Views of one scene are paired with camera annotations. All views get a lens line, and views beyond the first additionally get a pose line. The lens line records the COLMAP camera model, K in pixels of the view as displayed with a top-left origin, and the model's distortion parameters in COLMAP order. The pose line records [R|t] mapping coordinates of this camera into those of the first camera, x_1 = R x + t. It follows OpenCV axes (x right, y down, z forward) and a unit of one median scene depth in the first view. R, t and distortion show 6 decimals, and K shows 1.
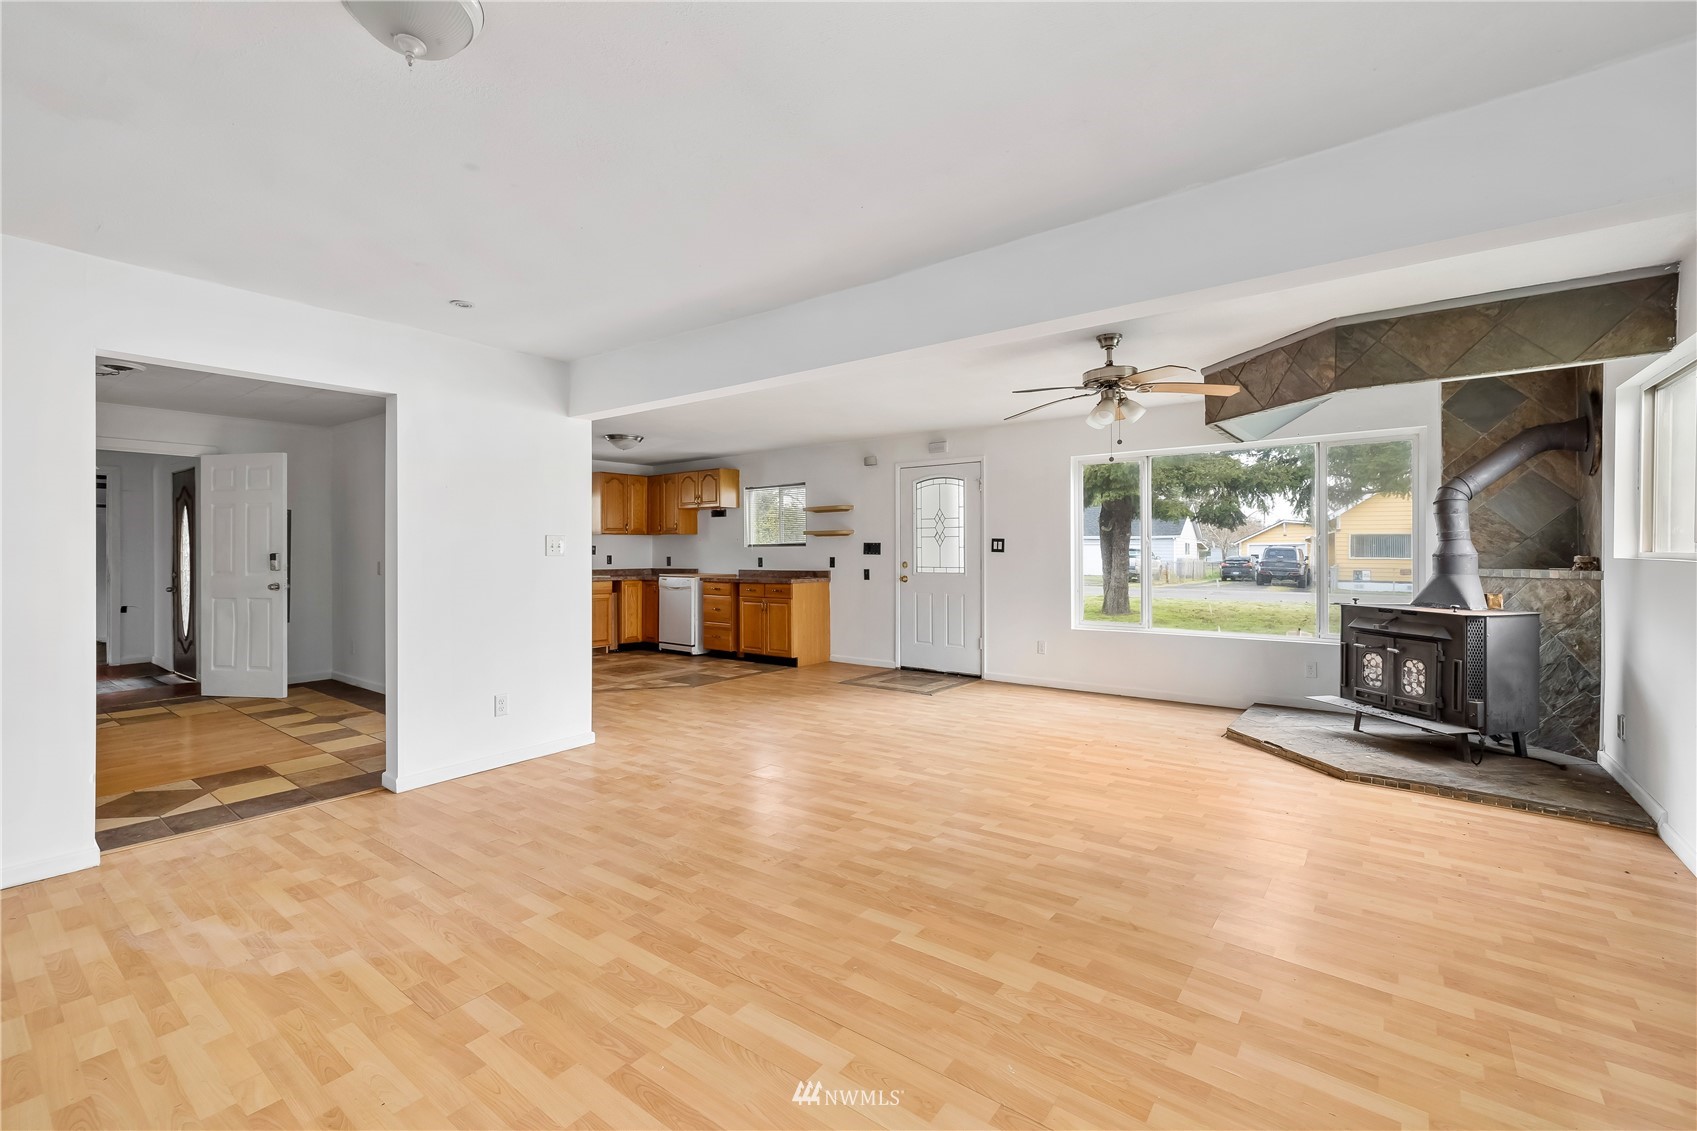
lens RADIAL K [[719.2, 0, 844.2], [0, 719.2, 553.7], [0, 0, 1]] dist [0.000272, -0.000015]
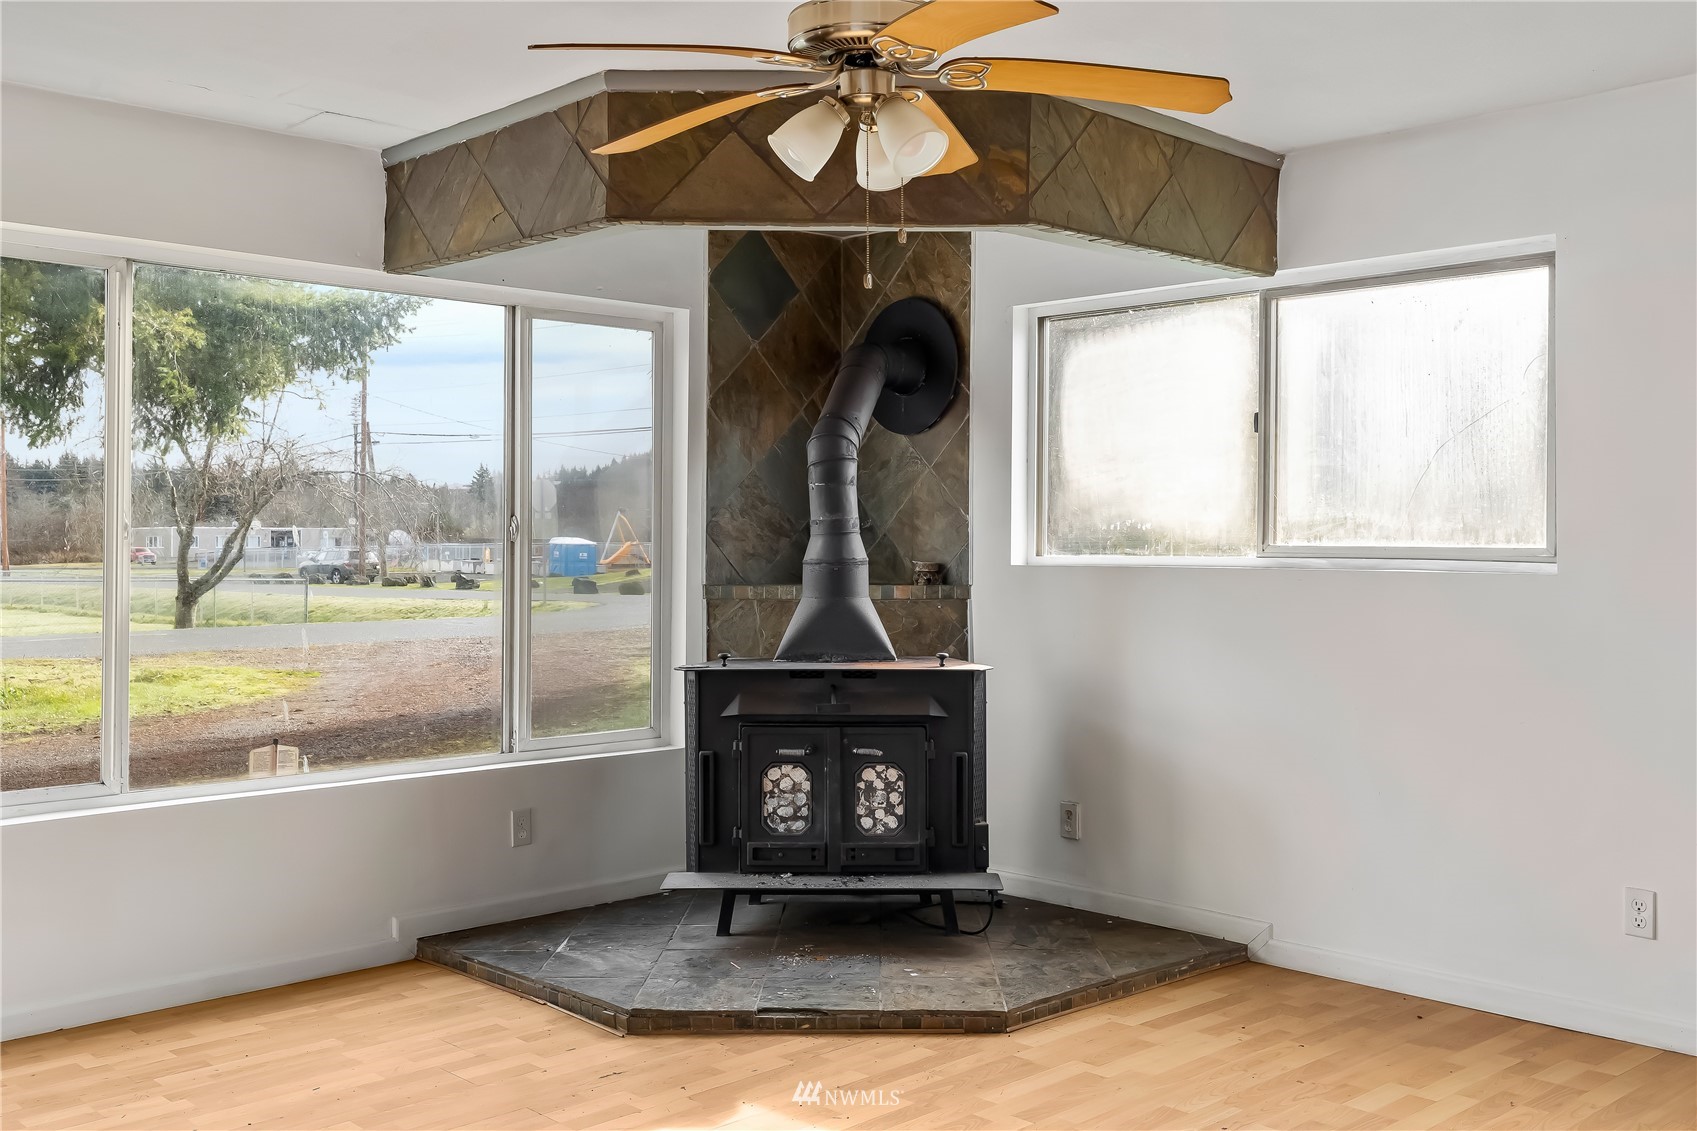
lens RADIAL K [[1549.5, 0, 847.6], [0, 1549.5, 531.3], [0, 0, 1]] dist [0.000238, 0.000796]
pose [[0.159277, 0.010663, 0.987176, -0.312603], [0.003642, 0.999929, -0.011388, -0.007805], [-0.987227, 0.005409, 0.159227, 0.841244]]
